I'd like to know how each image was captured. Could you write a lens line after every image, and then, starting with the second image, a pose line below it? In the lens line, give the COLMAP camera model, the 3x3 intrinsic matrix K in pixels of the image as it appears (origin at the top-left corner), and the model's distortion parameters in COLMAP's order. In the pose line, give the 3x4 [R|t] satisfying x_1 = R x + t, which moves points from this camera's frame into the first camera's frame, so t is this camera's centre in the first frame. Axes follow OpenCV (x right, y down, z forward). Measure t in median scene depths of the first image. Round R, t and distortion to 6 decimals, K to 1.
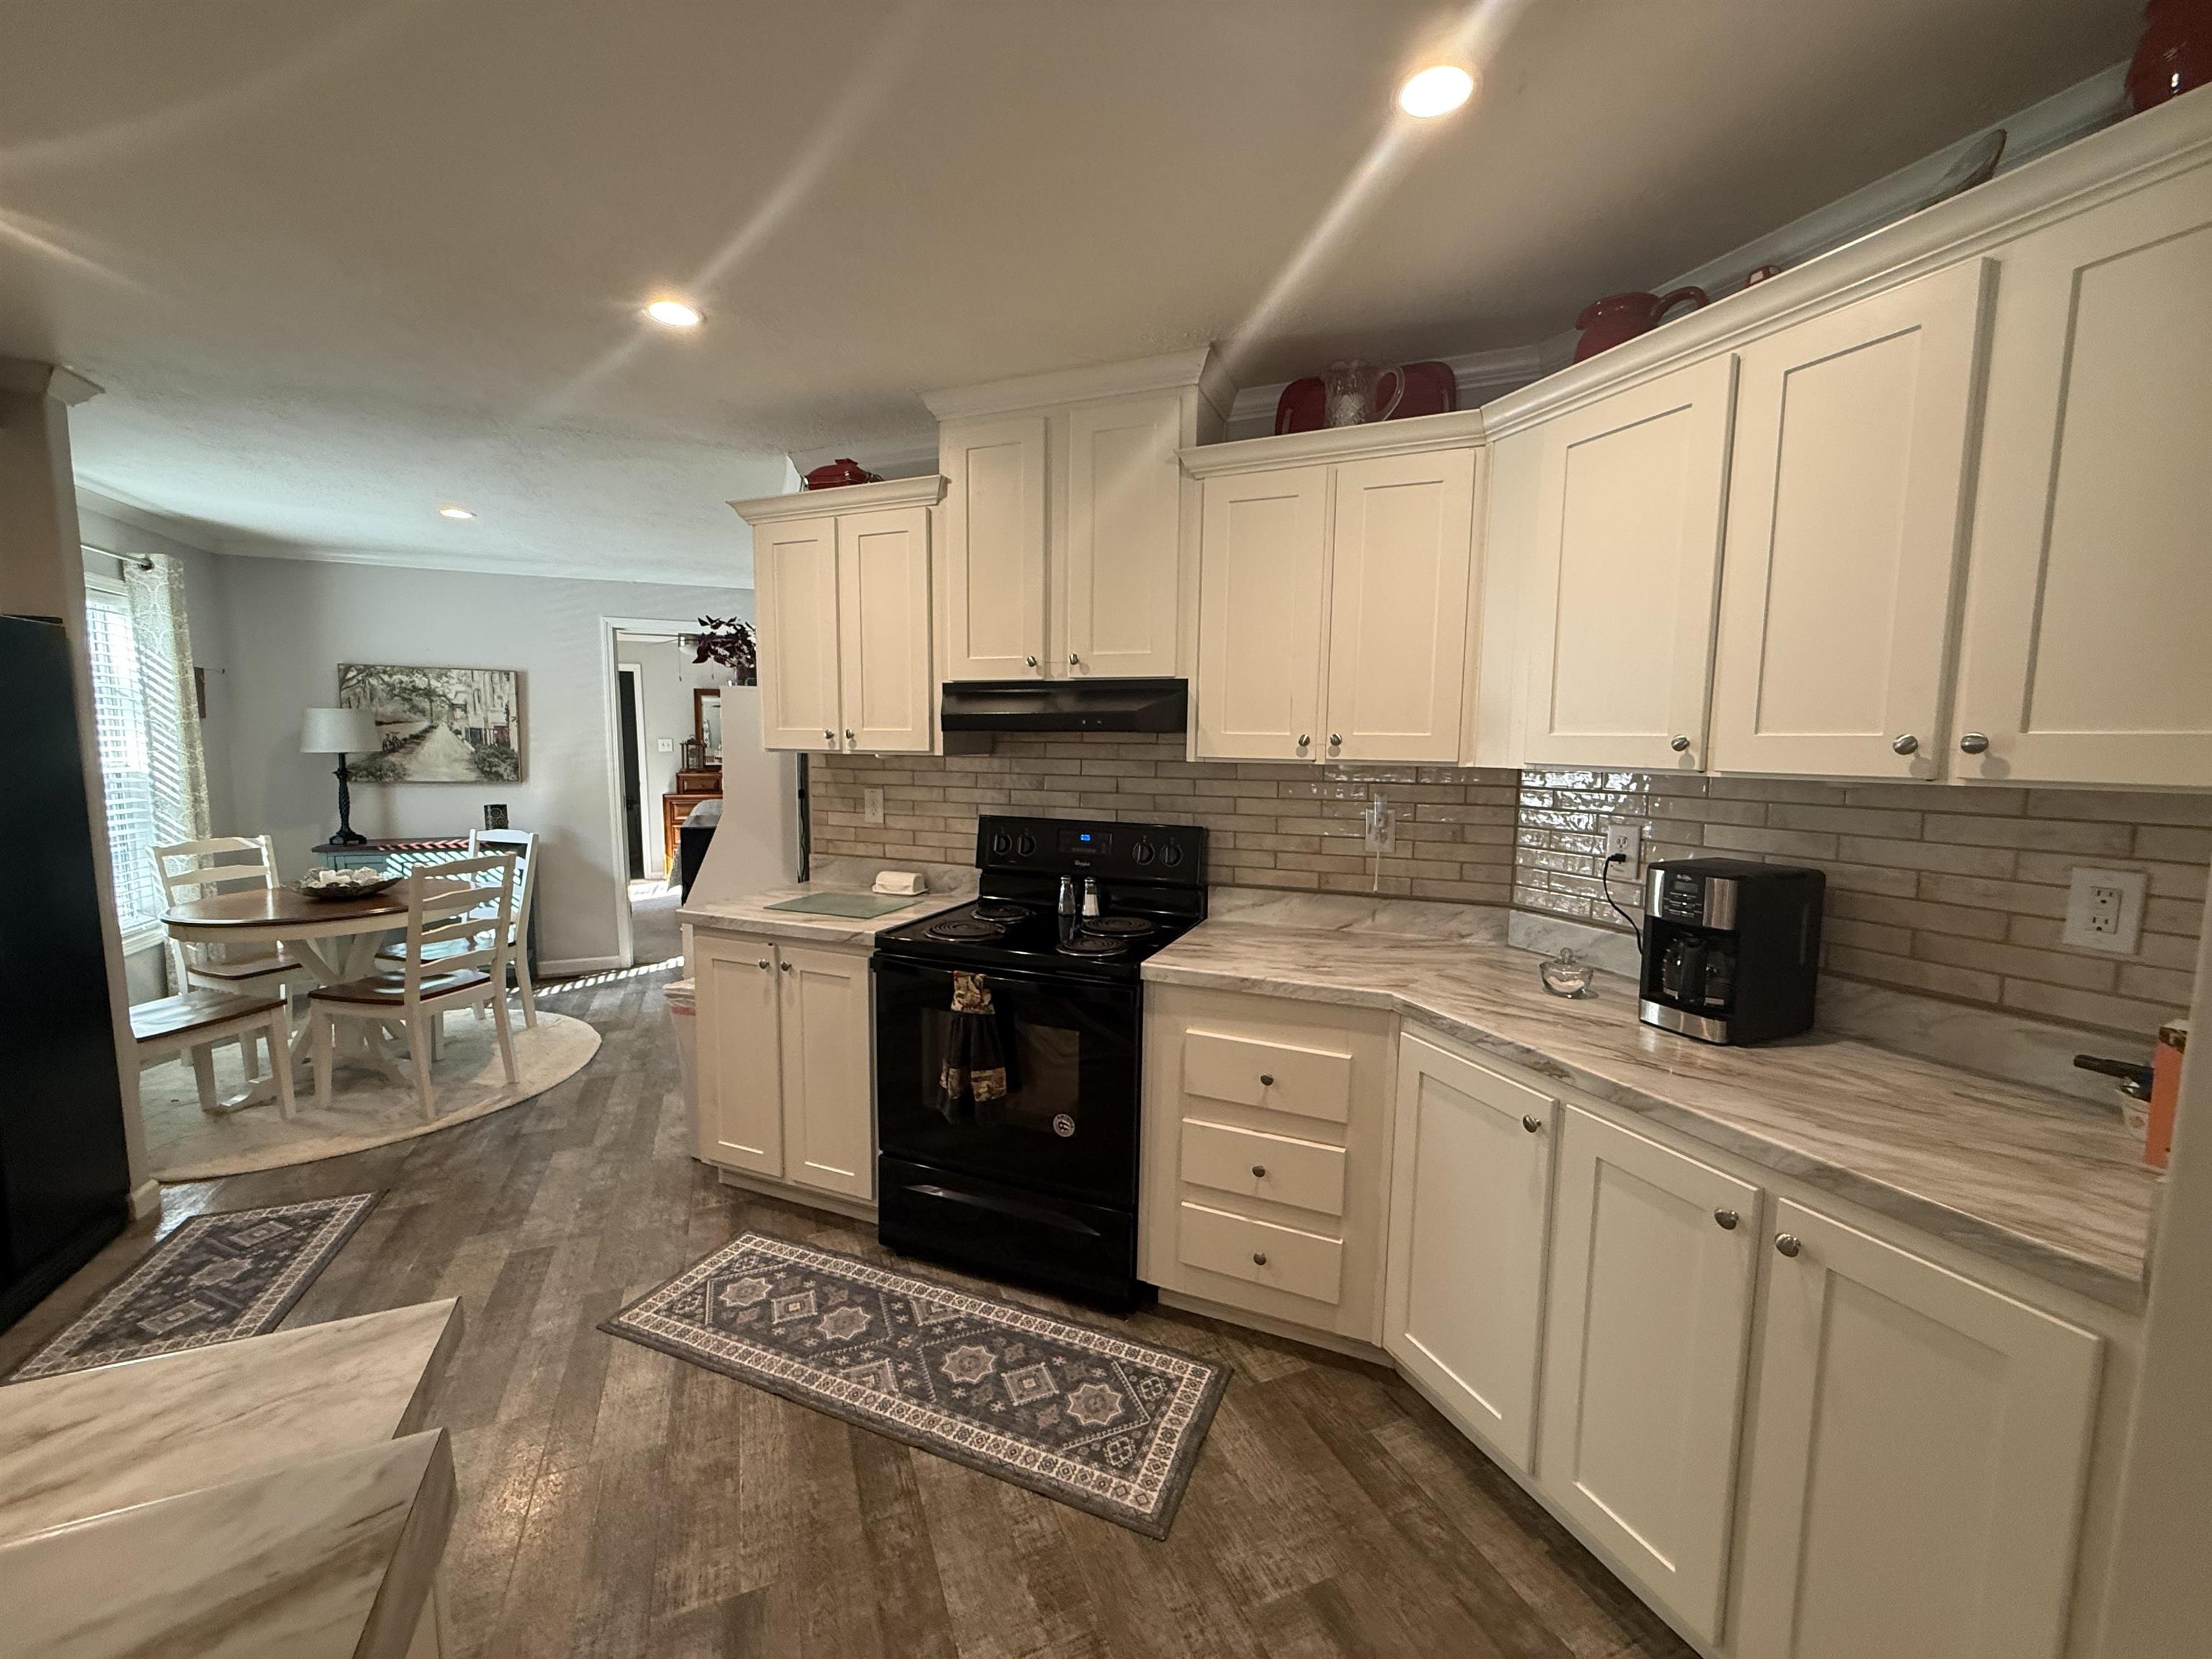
lens RADIAL K [[881.6, 0, 1097.2], [0, 881.6, 829.4], [0, 0, 1]] dist [-0.000860, 0.000693]
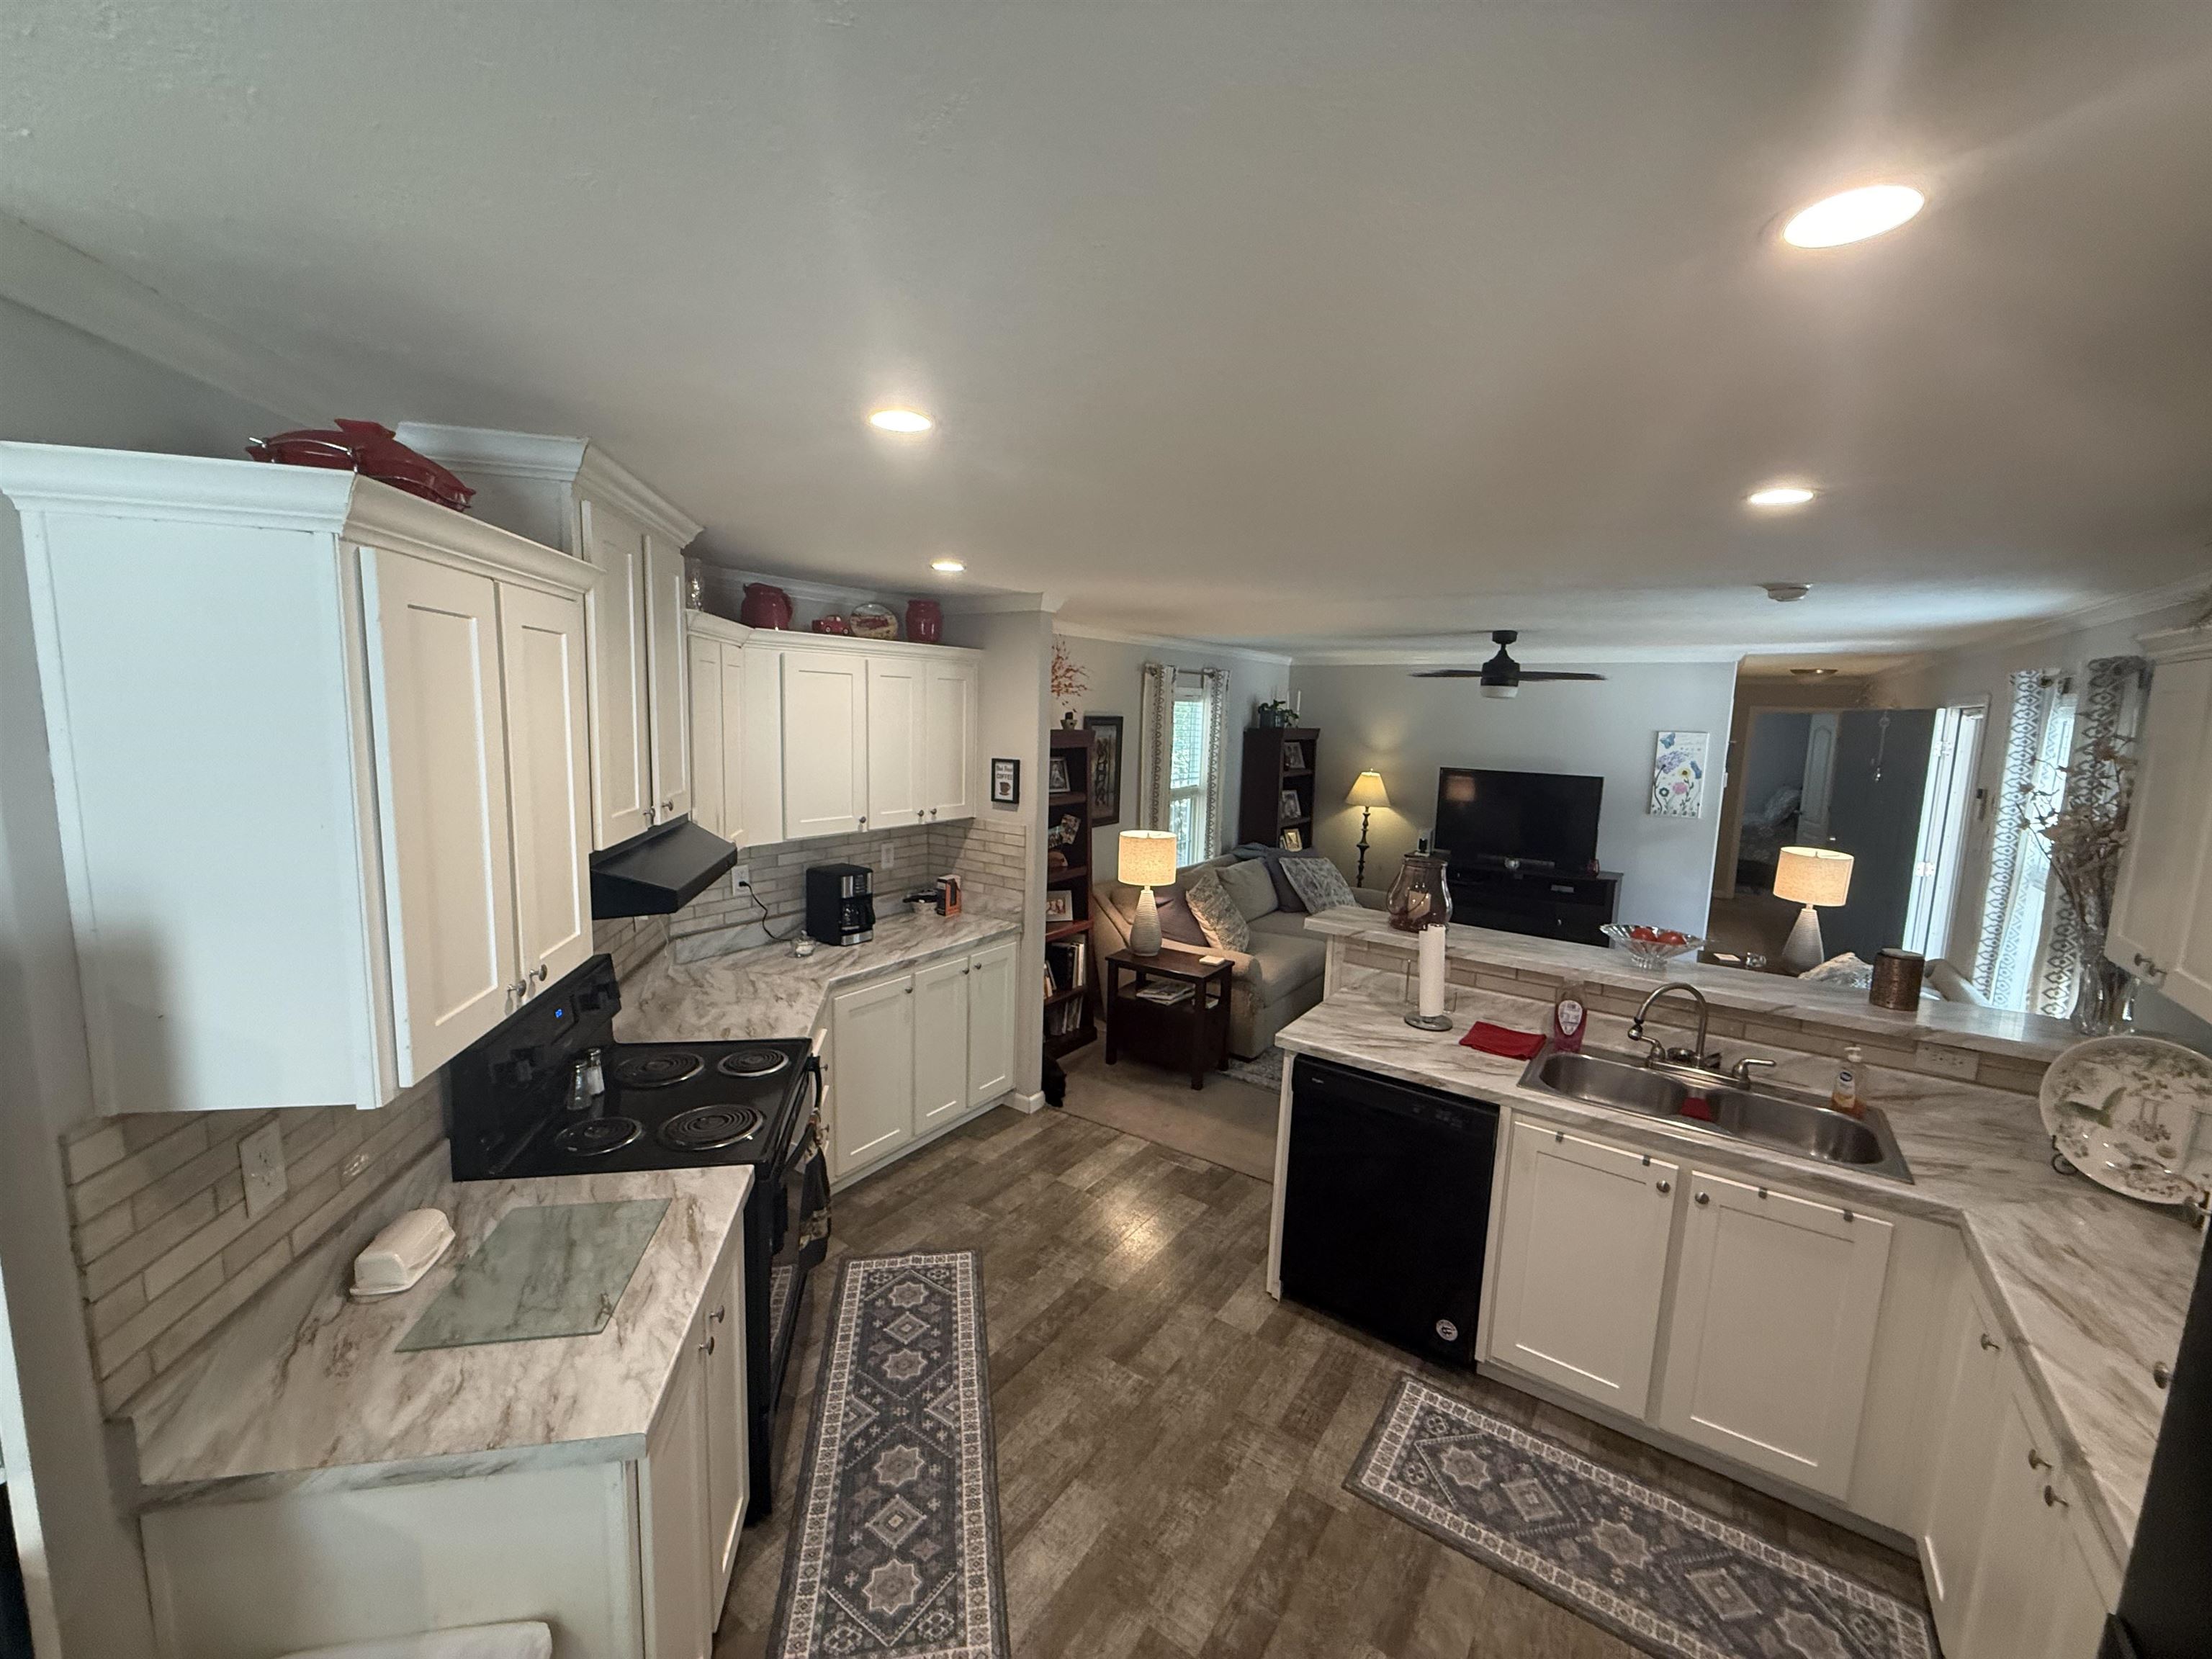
lens RADIAL K [[881.6, 0, 1102.3], [0, 881.6, 826.1], [0, 0, 1]] dist [-0.000860, 0.000693]
pose [[-0.542285, -0.138444, 0.828710, -0.909250], [0.049961, 0.979272, 0.196290, -0.286272], [-0.838708, 0.147848, -0.524128, 0.955602]]
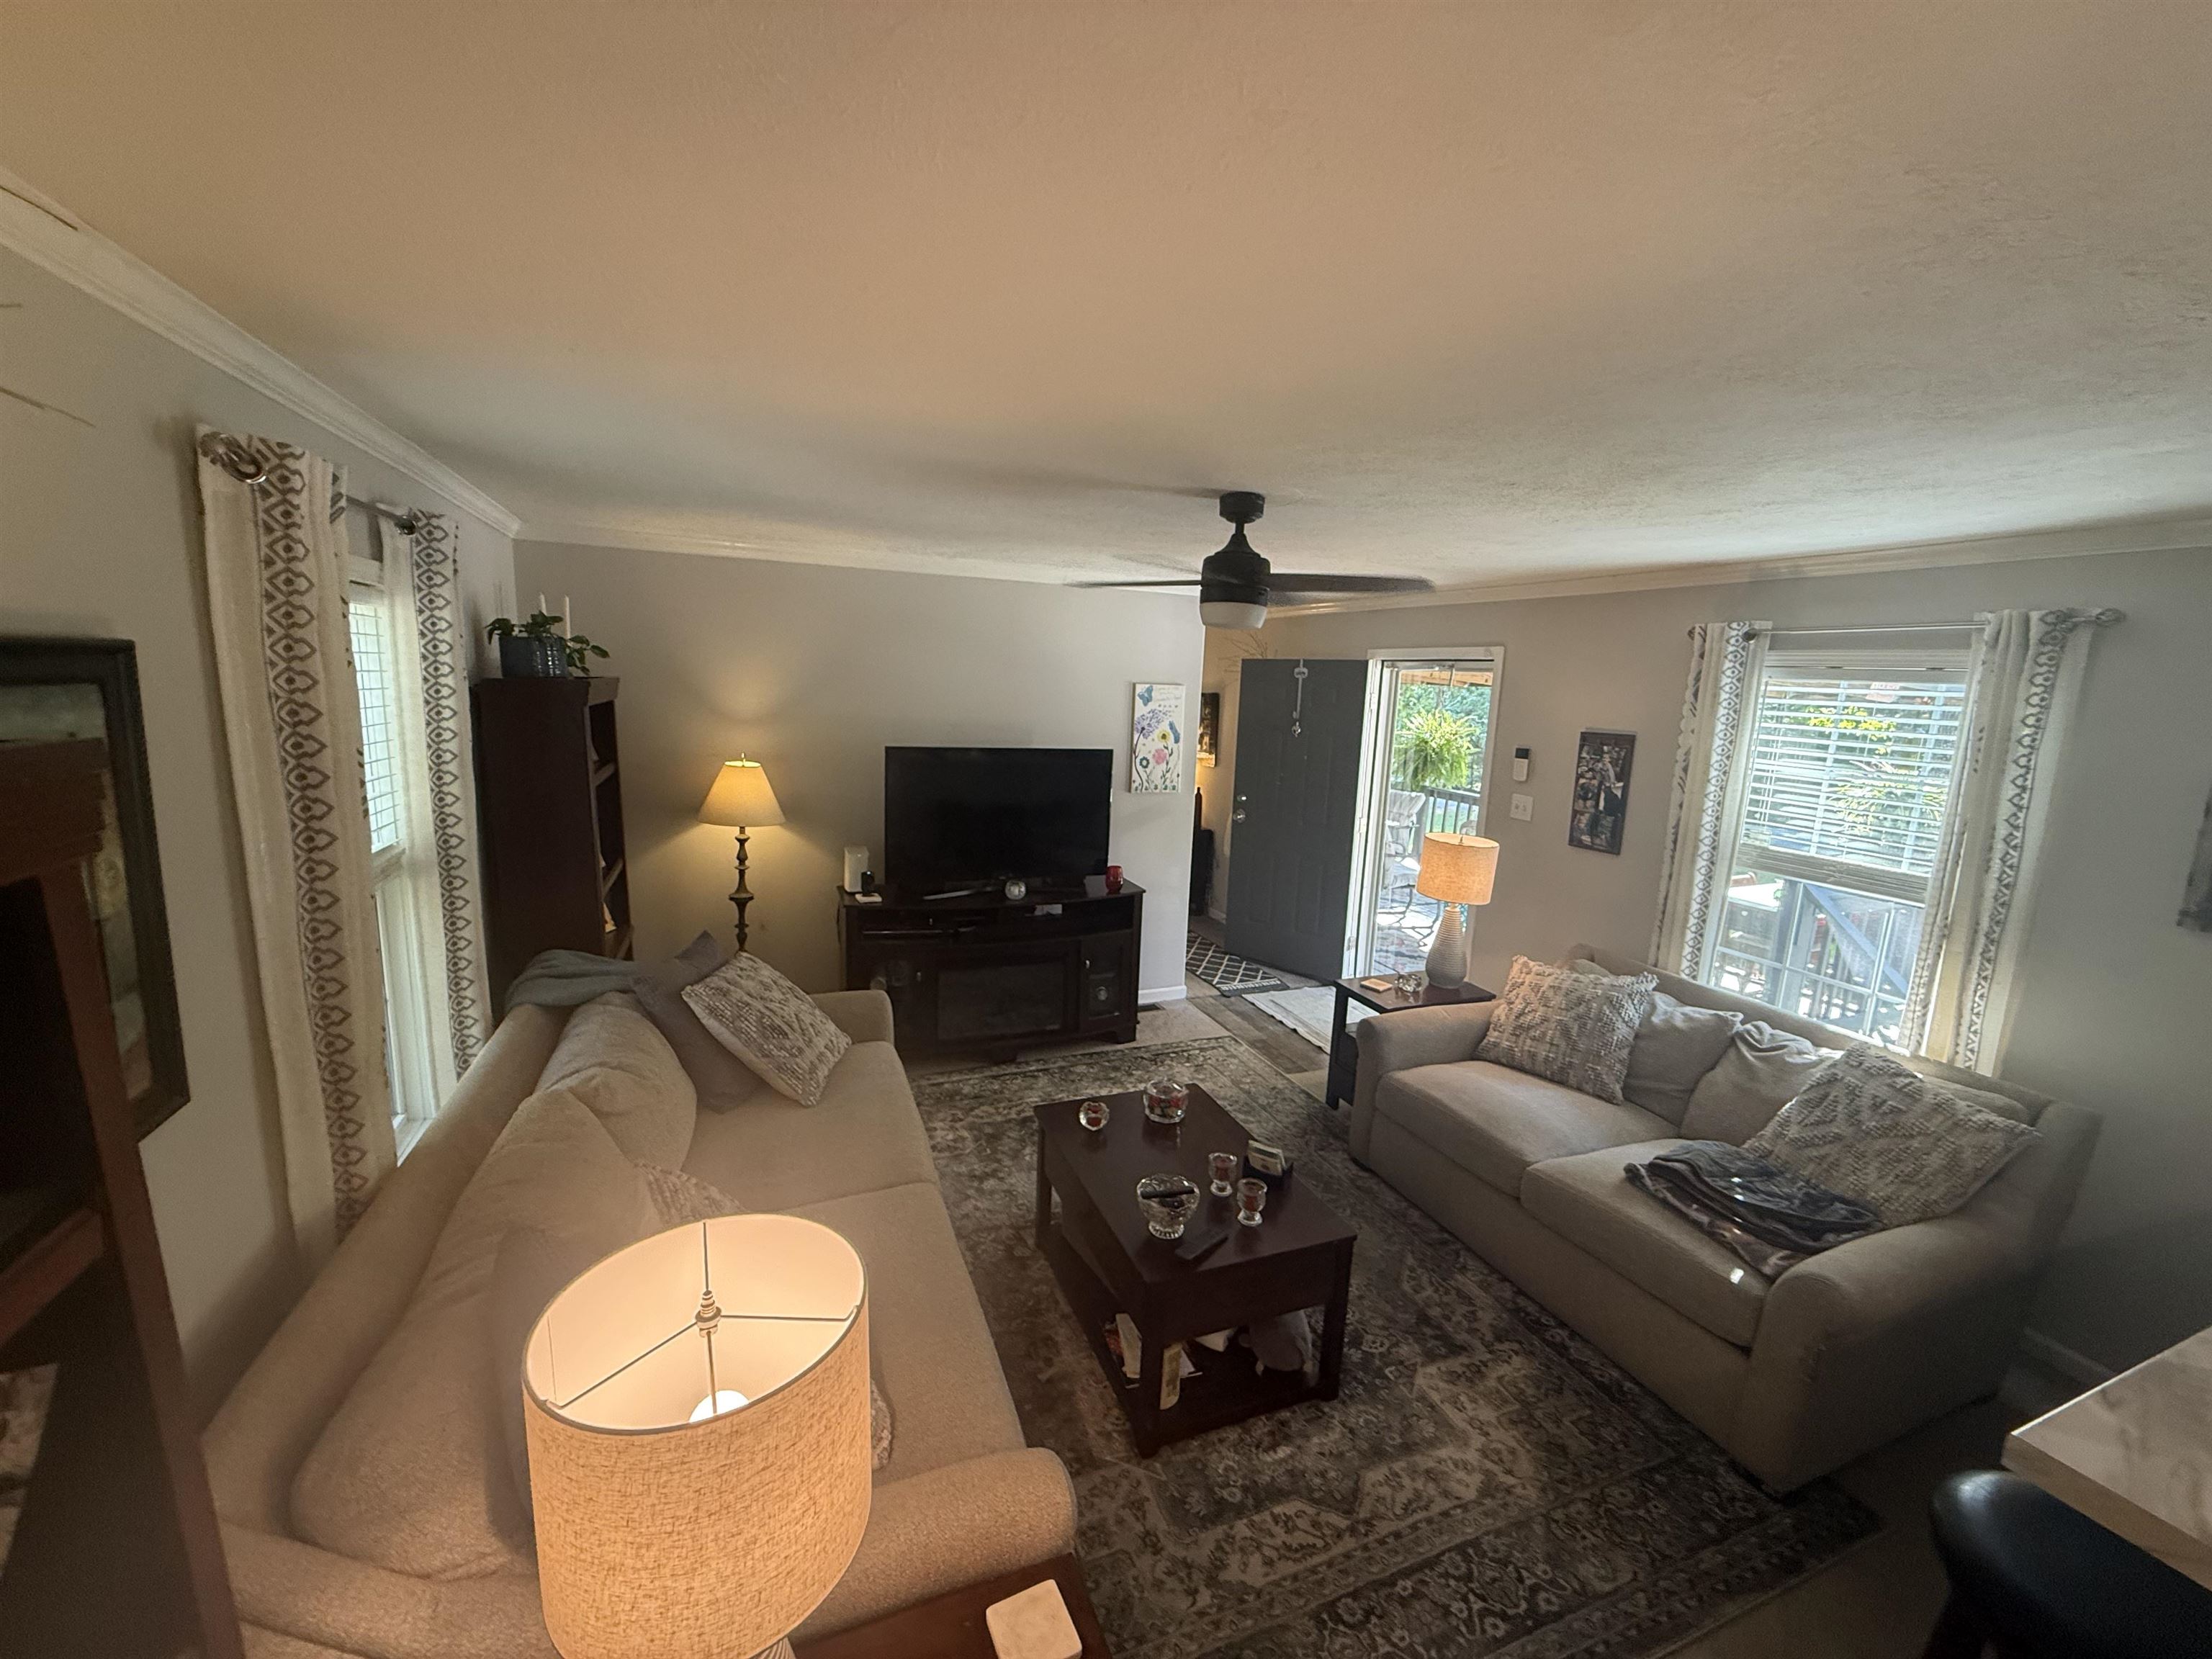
lens RADIAL K [[881.6, 0, 1099.0], [0, 881.6, 829.0], [0, 0, 1]] dist [-0.000860, 0.000693]
pose [[-0.998501, -0.054338, -0.006630, 0.314278], [-0.054152, 0.962760, 0.264880, -0.183893], [-0.008010, 0.264842, -0.964259, 0.250283]]
